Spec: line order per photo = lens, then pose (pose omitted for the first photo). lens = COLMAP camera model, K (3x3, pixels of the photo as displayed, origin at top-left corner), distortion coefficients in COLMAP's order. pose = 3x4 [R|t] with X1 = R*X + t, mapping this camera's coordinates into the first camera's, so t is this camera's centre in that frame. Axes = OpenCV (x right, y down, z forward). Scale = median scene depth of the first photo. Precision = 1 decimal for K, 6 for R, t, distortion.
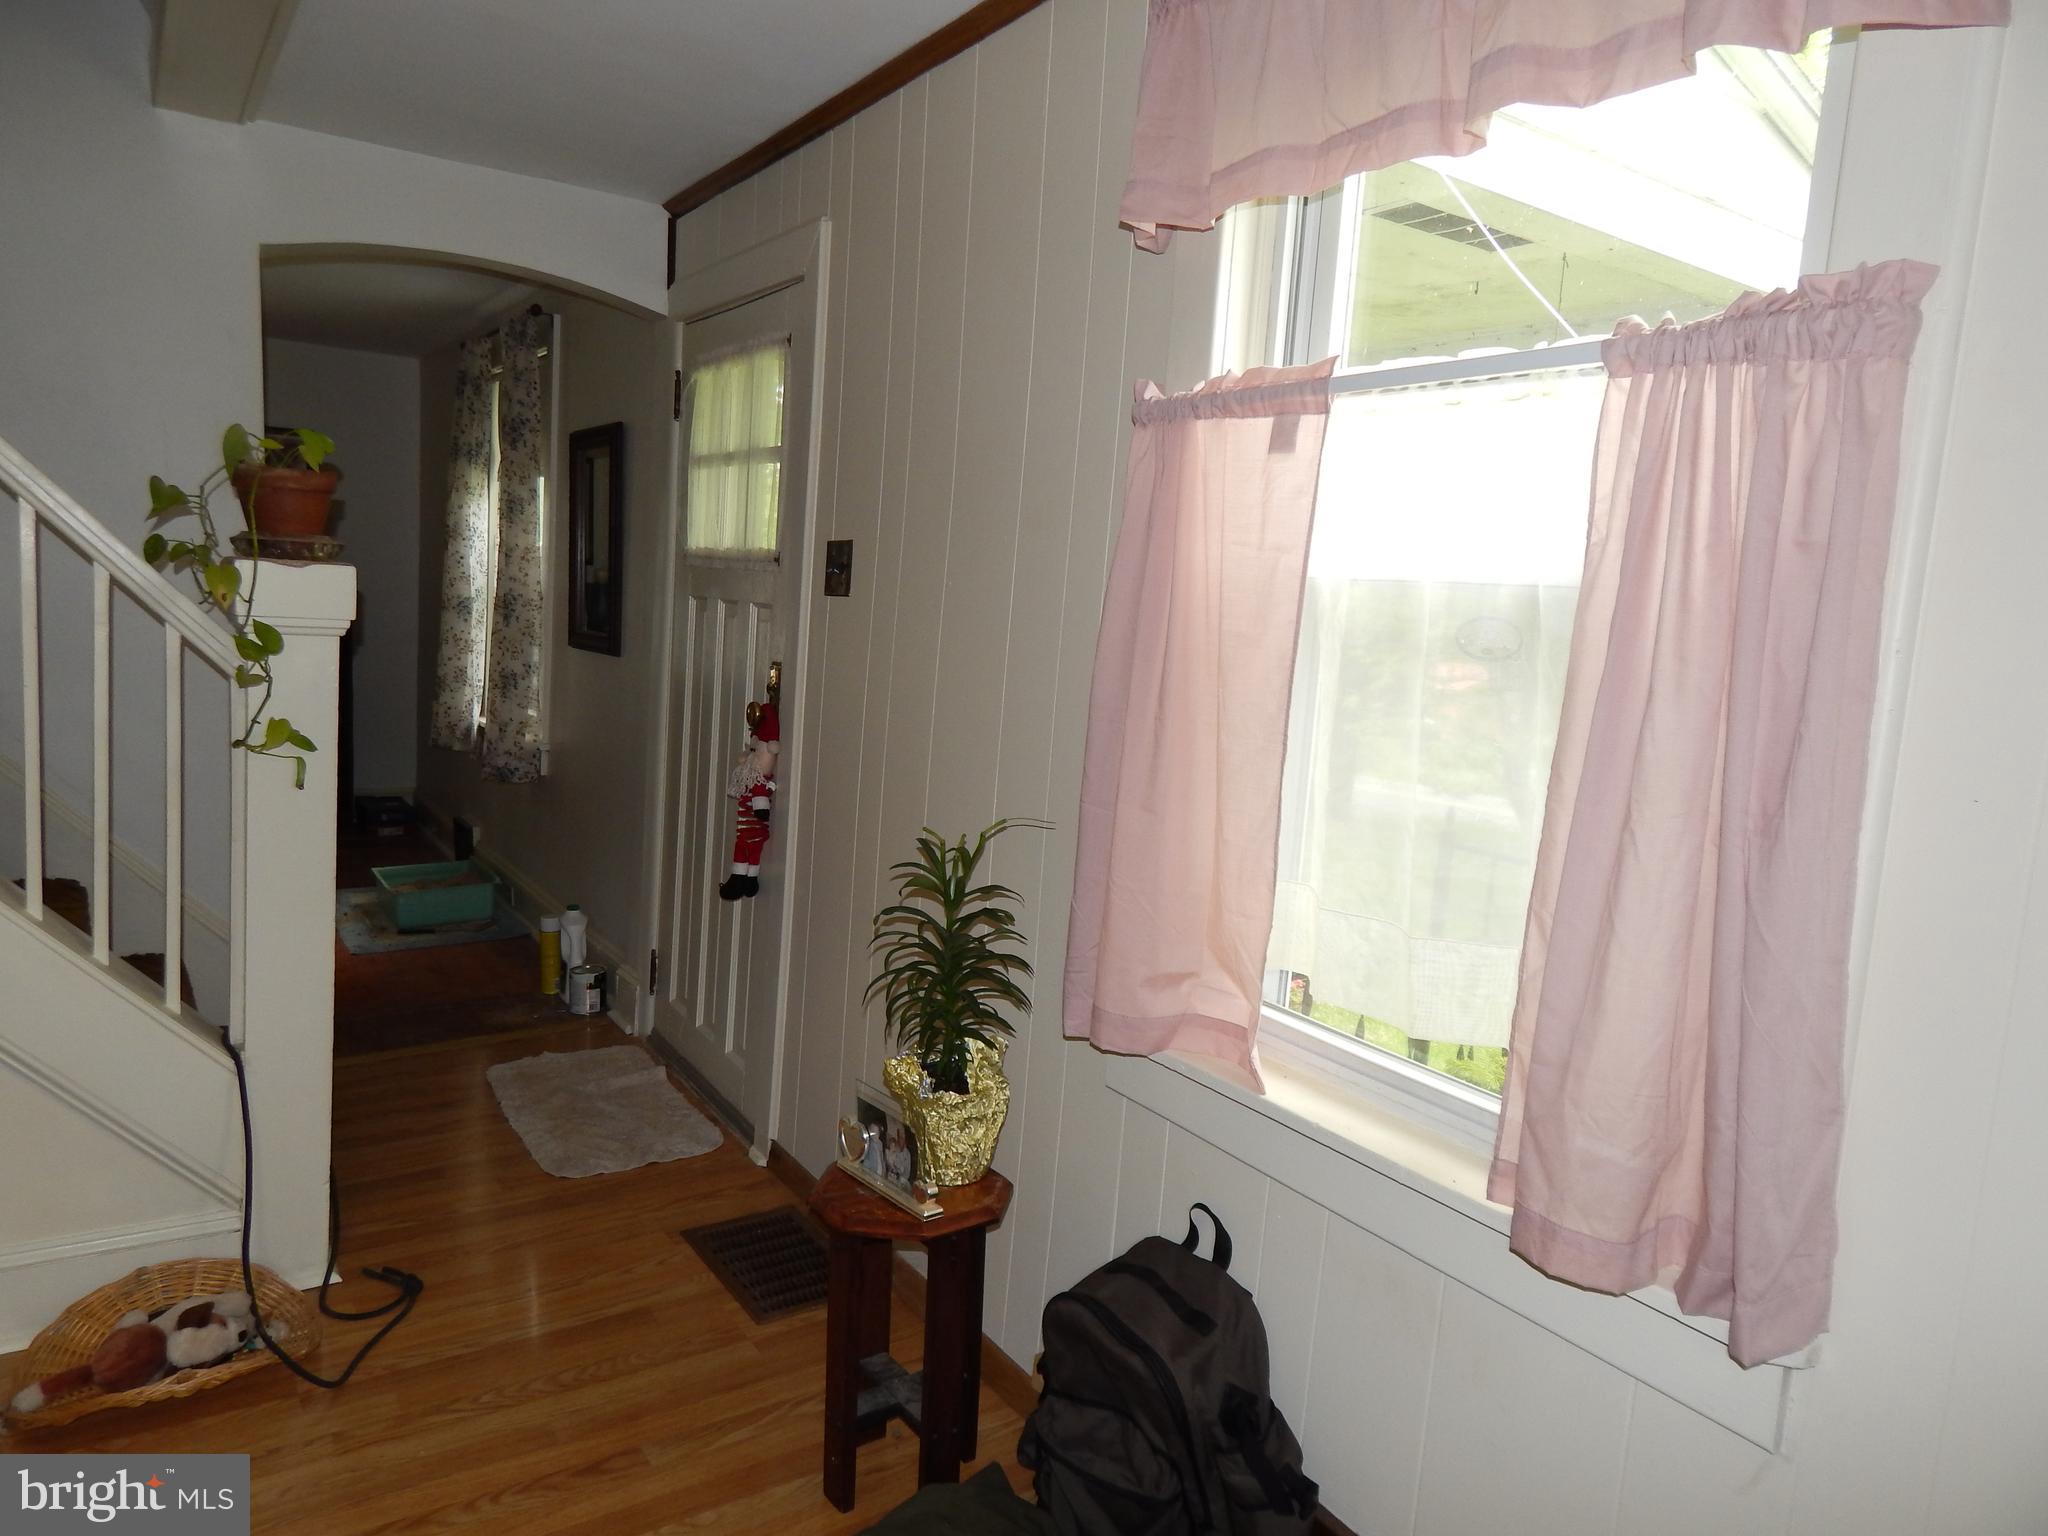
lens RADIAL K [[1365.3, 0, 1024.0], [0, 1365.3, 768.0], [0, 0, 1]] dist [0.007454, -0.005109]
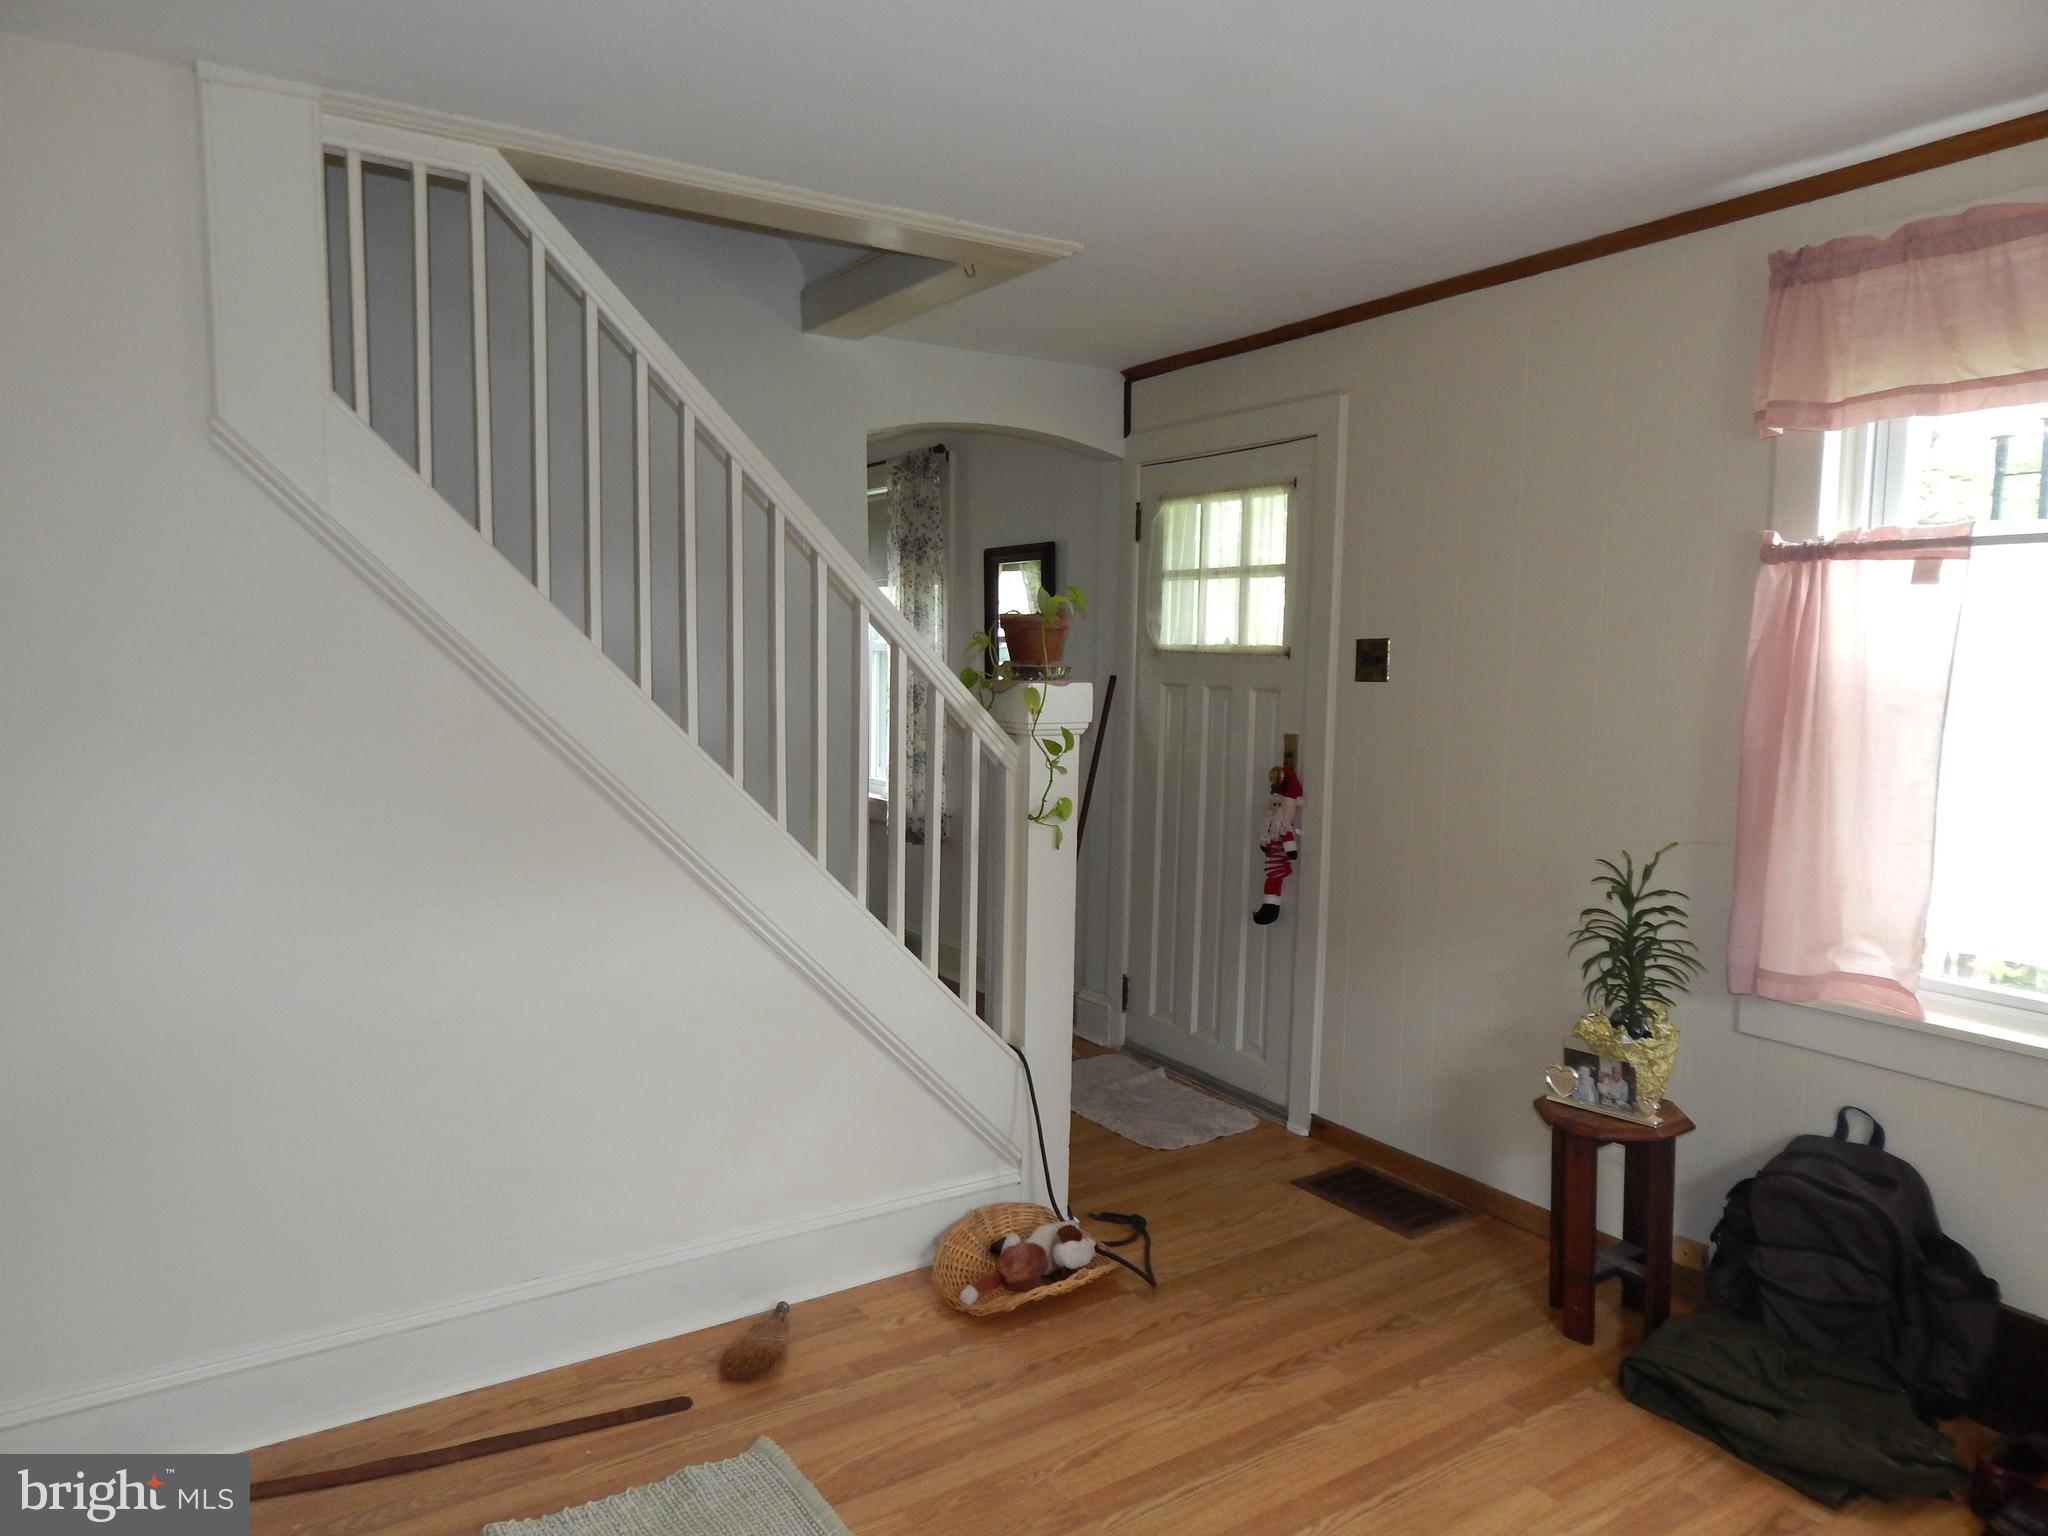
lens RADIAL K [[1355.4, 0, 1024.0], [0, 1355.4, 768.0], [0, 0, 1]] dist [0.024817, -0.026727]
pose [[0.998246, -0.054239, -0.023725, -0.521536], [0.053418, 0.997994, -0.033980, -0.021883], [0.025520, 0.032653, 0.999141, -0.342772]]
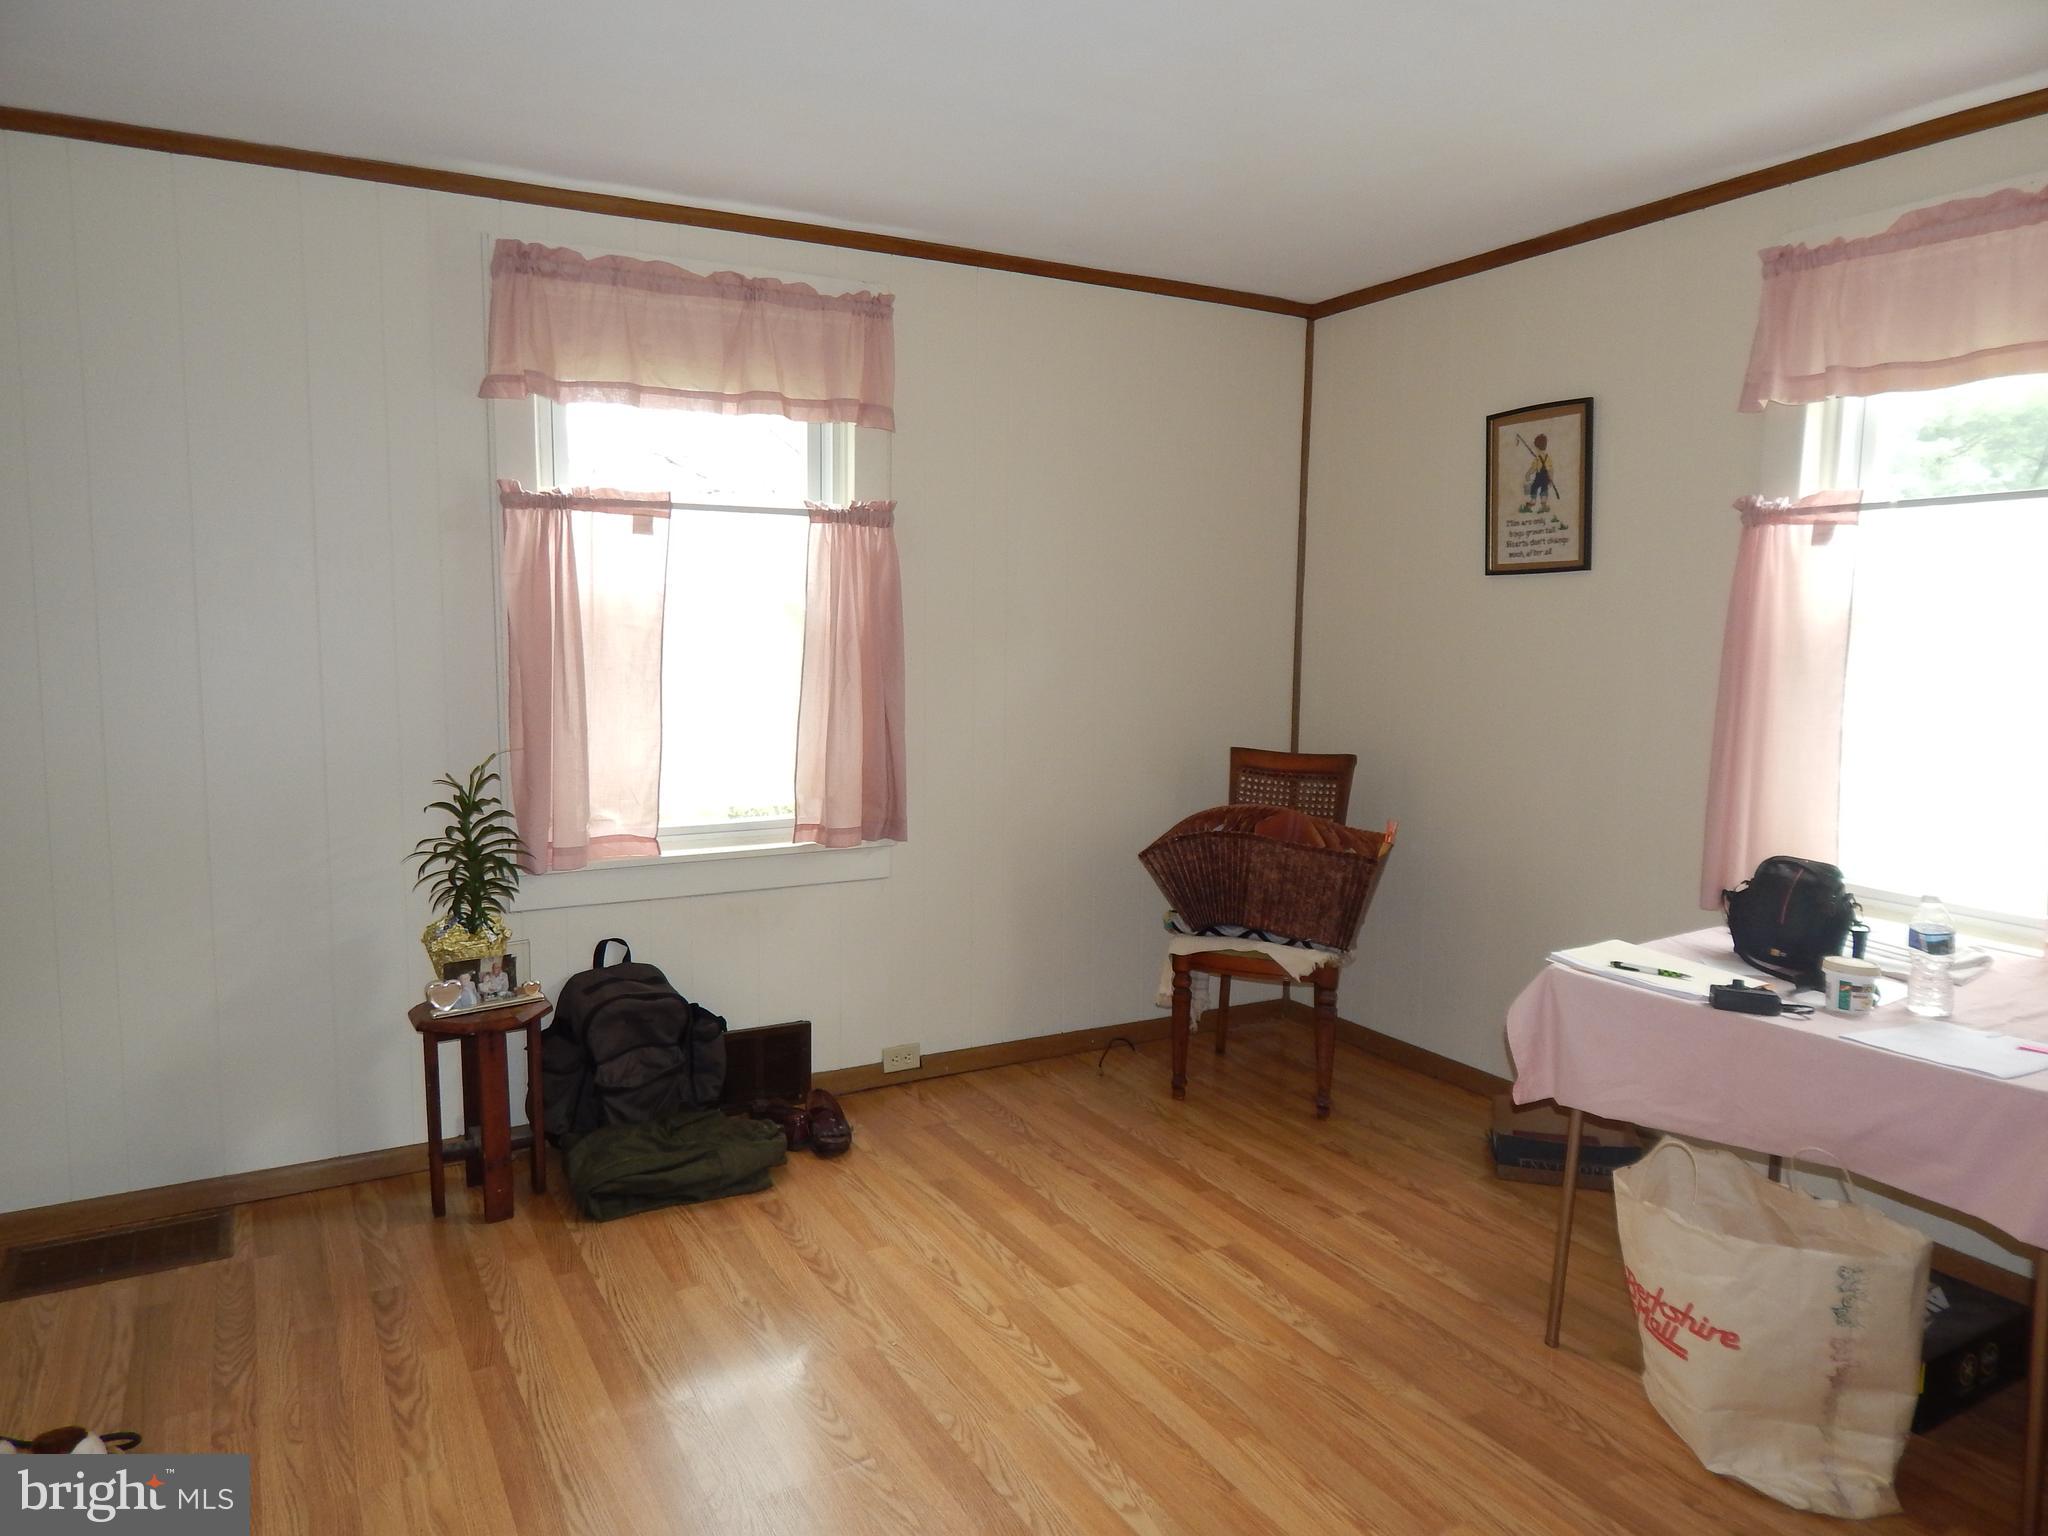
lens RADIAL K [[1365.3, 0, 1024.0], [0, 1365.3, 768.0], [0, 0, 1]] dist [0.007454, -0.005109]
pose [[0.076108, -0.171904, 0.982169, -1.221178], [0.117975, 0.979660, 0.162323, -0.104221], [-0.990096, 0.103517, 0.094840, 0.194916]]
